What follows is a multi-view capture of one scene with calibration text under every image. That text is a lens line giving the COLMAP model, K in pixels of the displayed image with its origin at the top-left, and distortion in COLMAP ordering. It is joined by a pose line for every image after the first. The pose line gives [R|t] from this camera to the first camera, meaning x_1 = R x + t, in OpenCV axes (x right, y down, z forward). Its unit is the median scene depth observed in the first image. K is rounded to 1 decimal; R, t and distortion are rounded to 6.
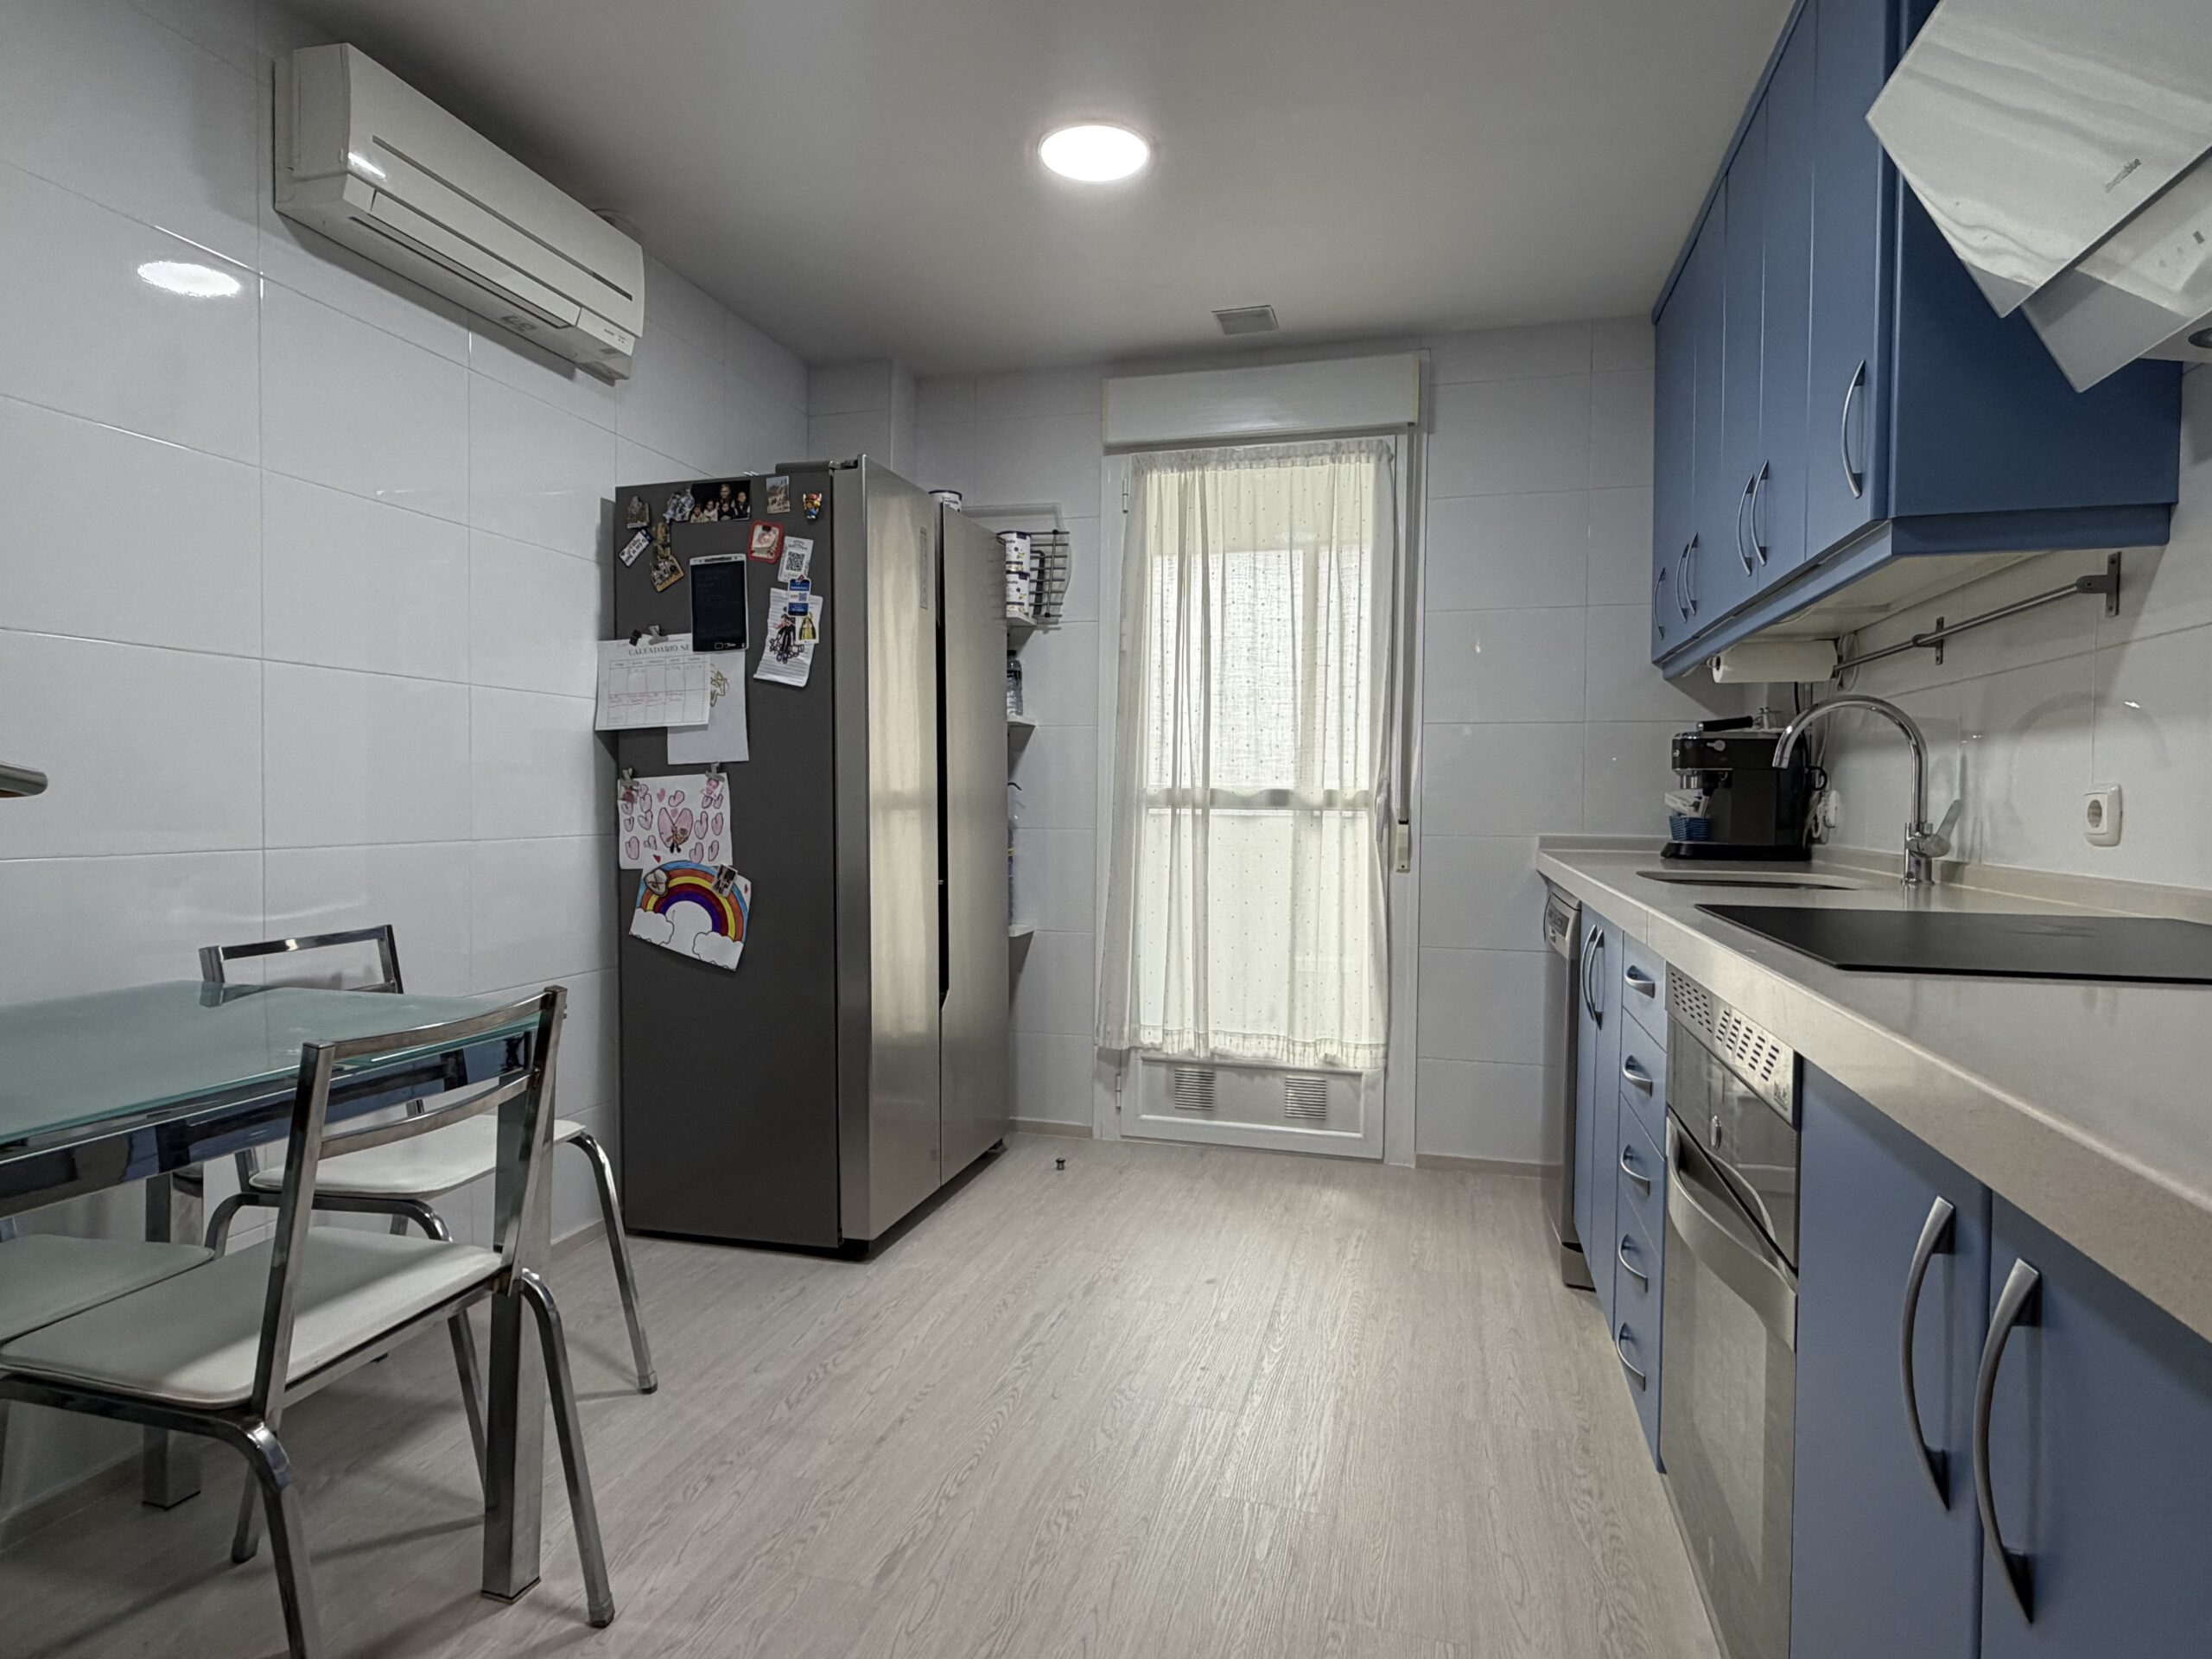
lens RADIAL K [[1219.9, 0, 1089.6], [0, 1219.9, 828.1], [0, 0, 1]] dist [-0.002038, 0.003978]
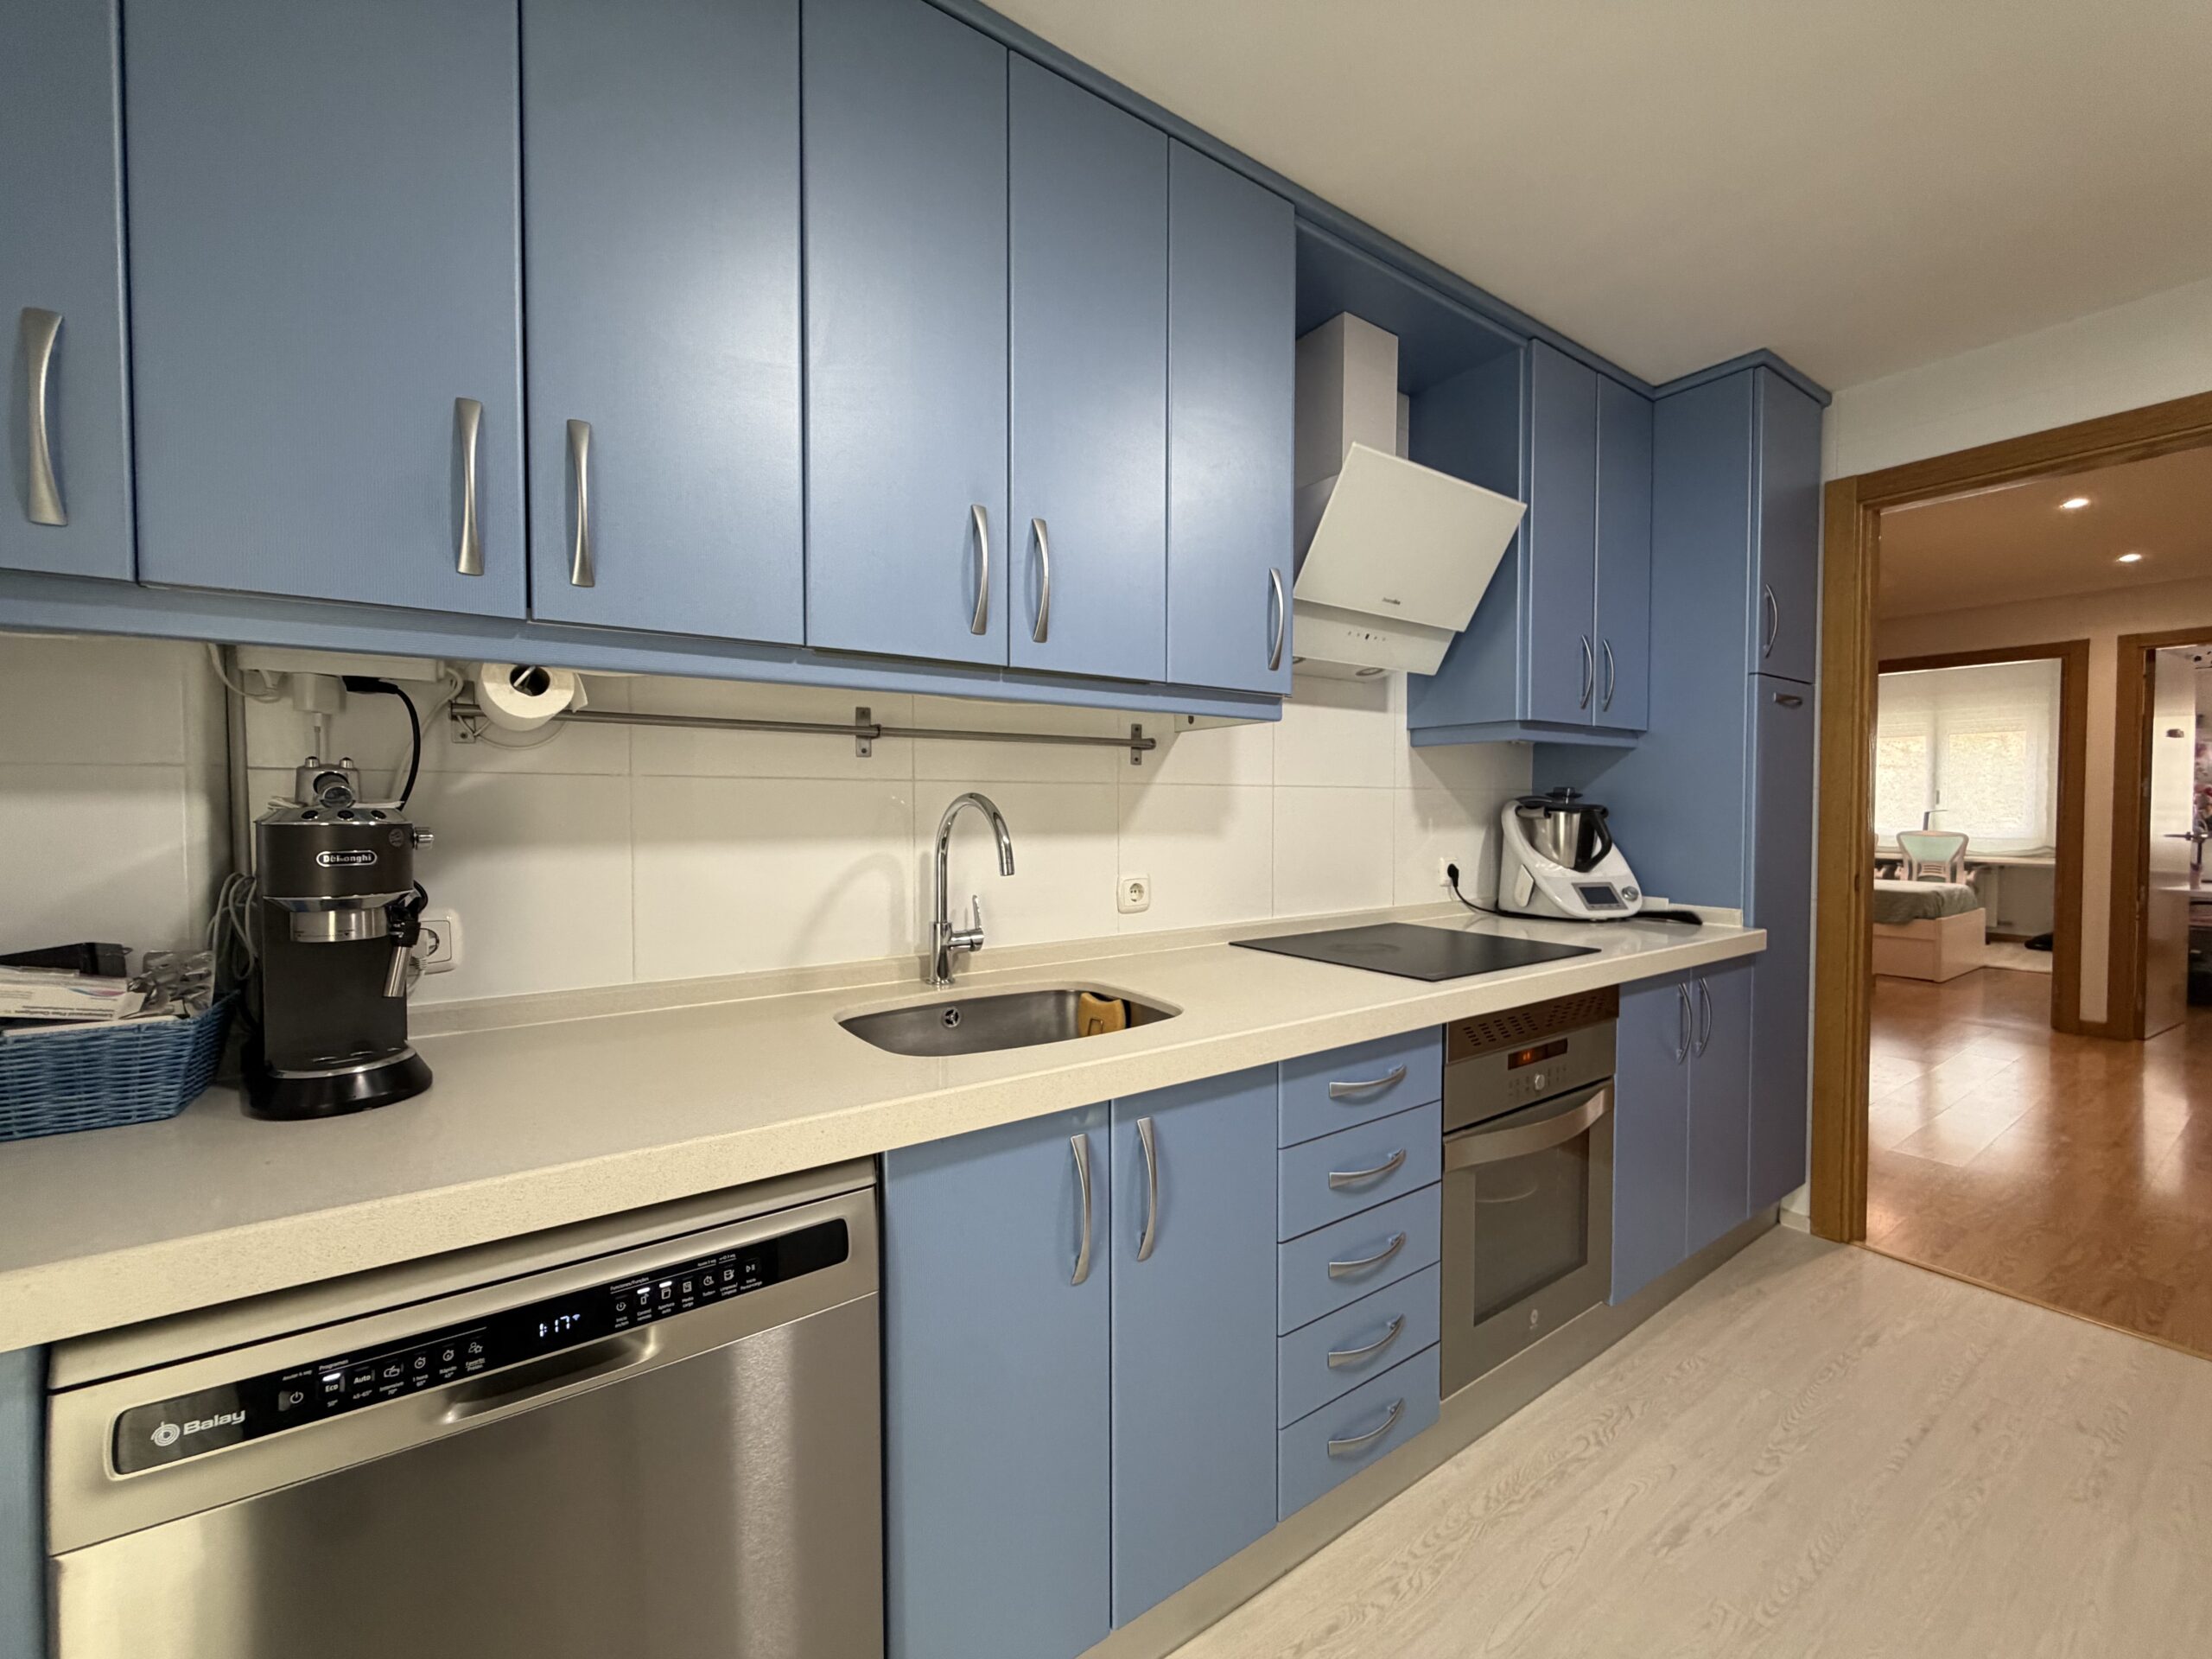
lens RADIAL K [[889.9, 0, 1100.5], [0, 889.9, 823.2], [0, 0, 1]] dist [-0.000268, 0.000014]
pose [[-0.770131, -0.022806, 0.637478, 0.078123], [0.006431, 0.999032, 0.043510, -0.075891], [-0.637853, 0.037608, -0.769239, 0.971856]]
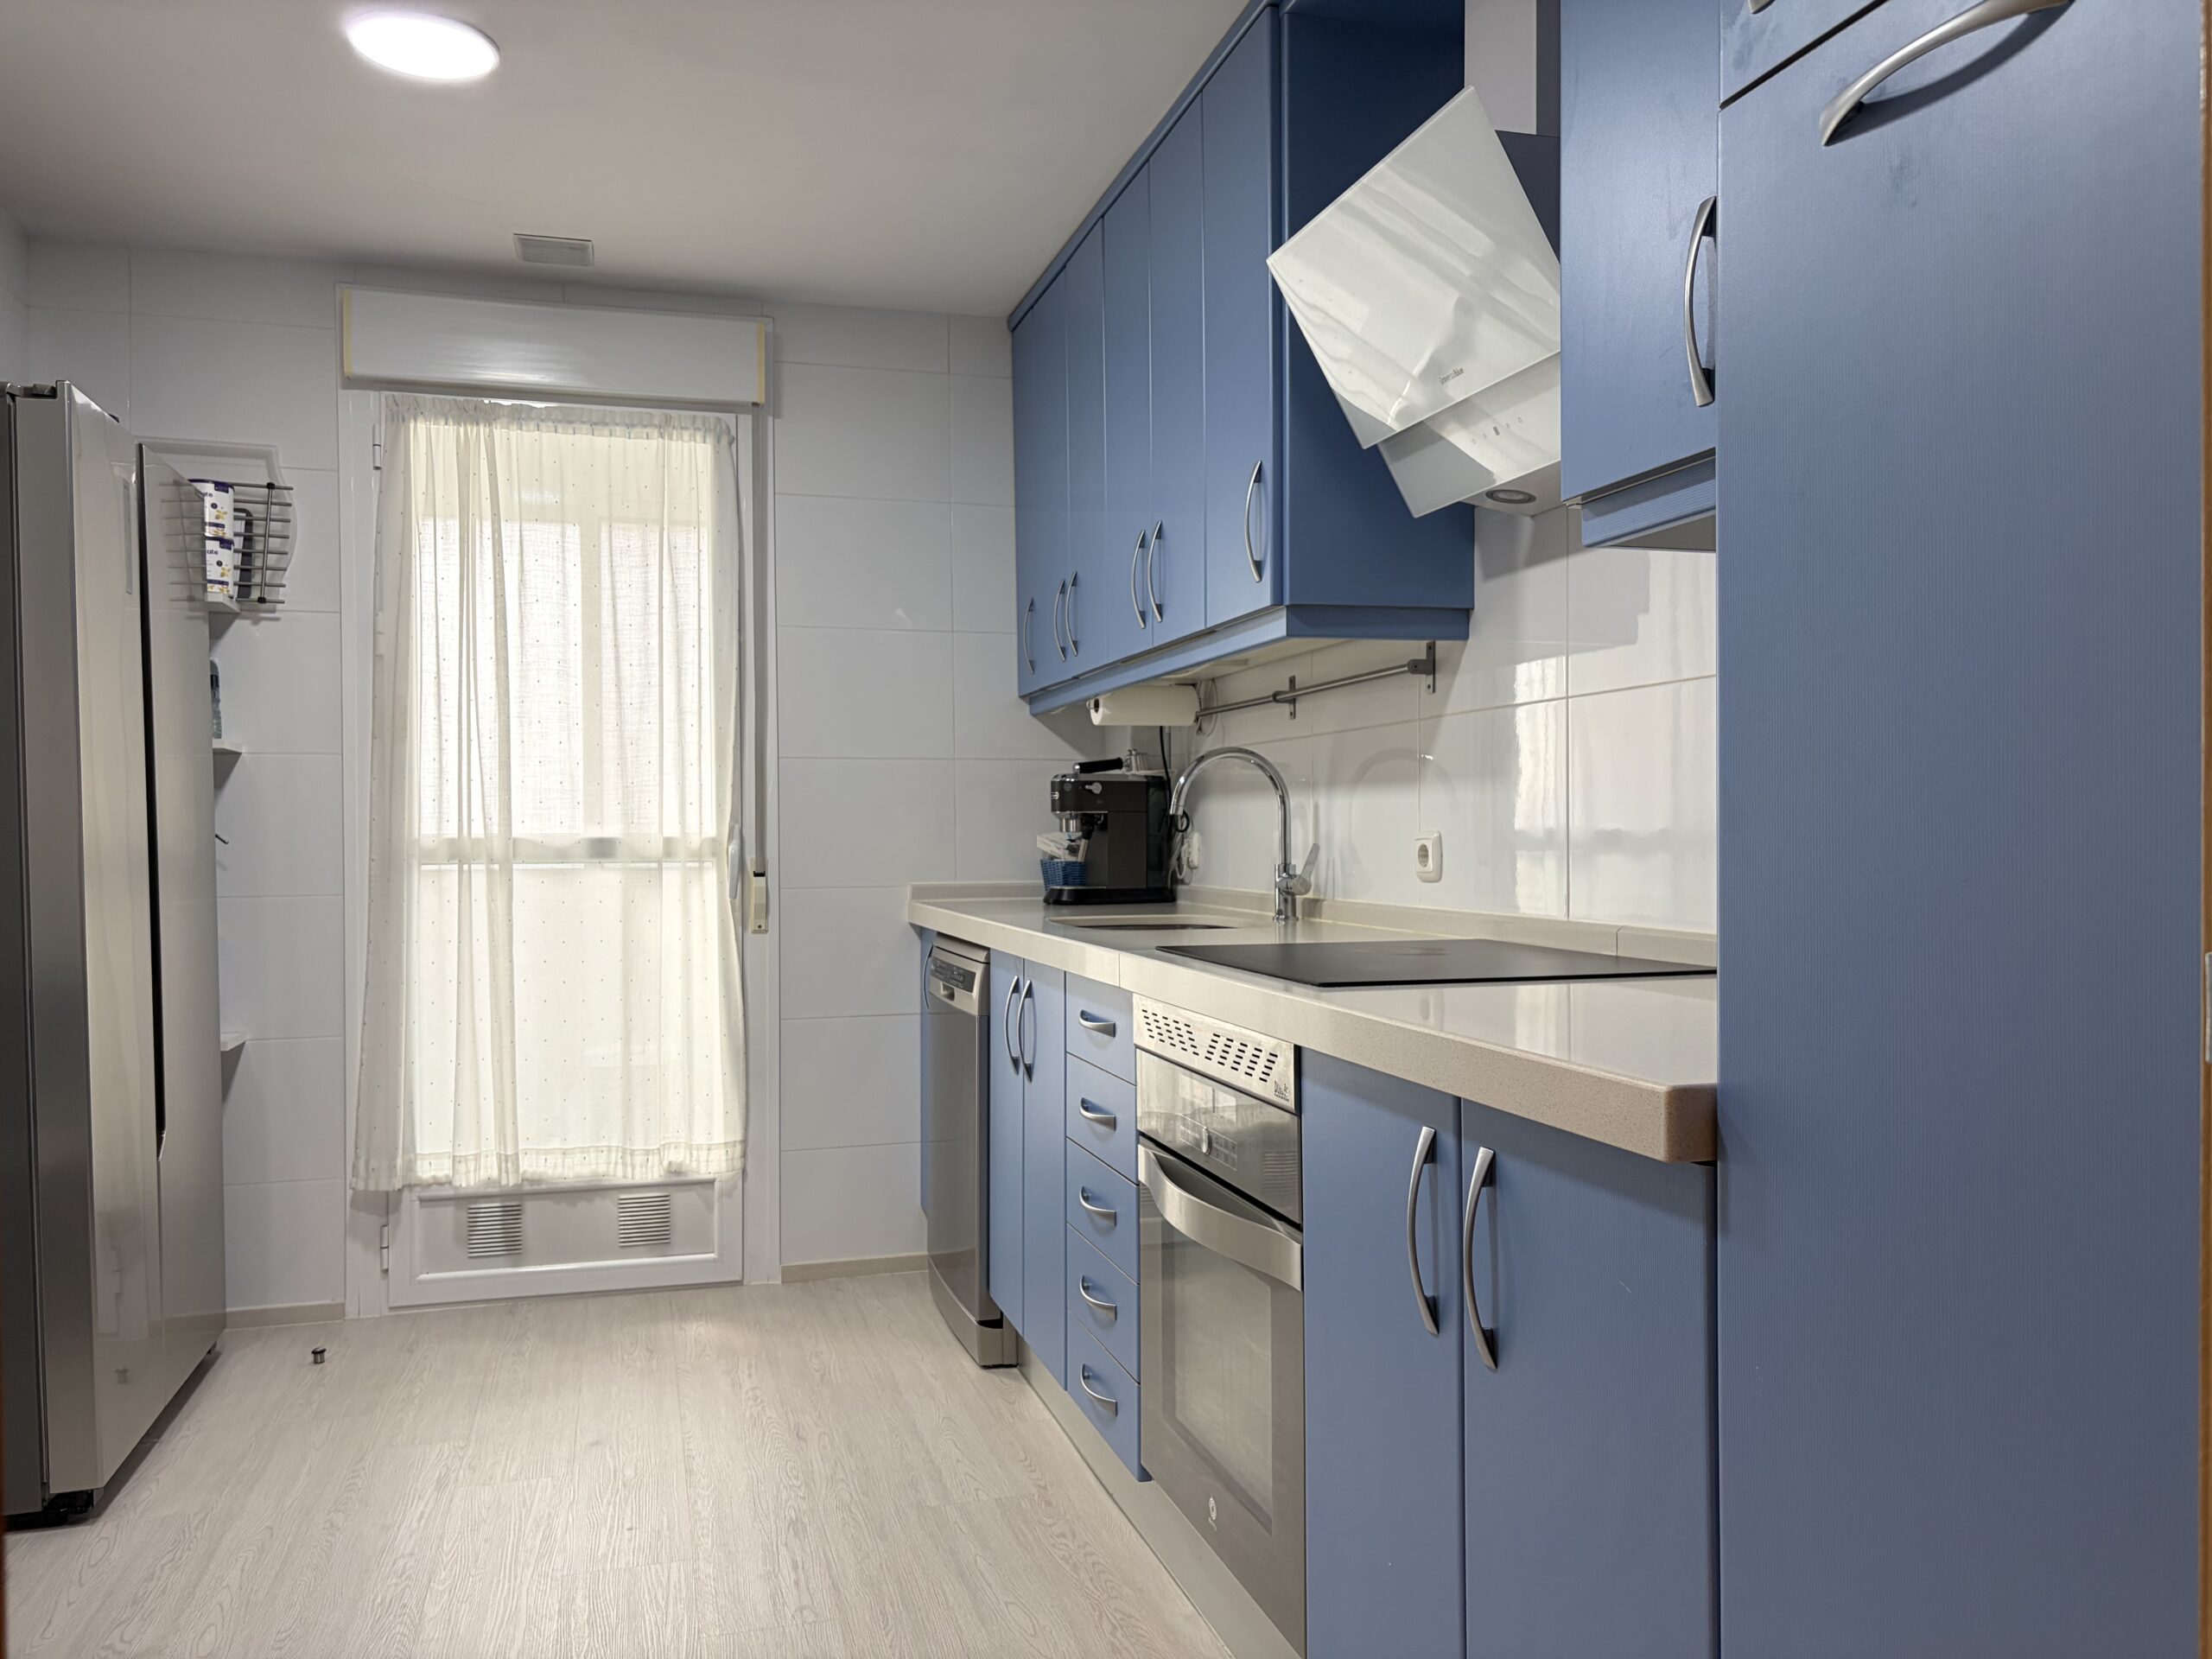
lens RADIAL K [[1672.8, 0, 1108.0], [0, 1672.8, 851.8], [0, 0, 1]] dist [0.059361, -0.072811]
pose [[0.849404, -0.020594, 0.527342, -0.161832], [0.027882, 0.999594, -0.005874, -0.007539], [-0.527006, 0.019693, 0.849633, -0.124919]]
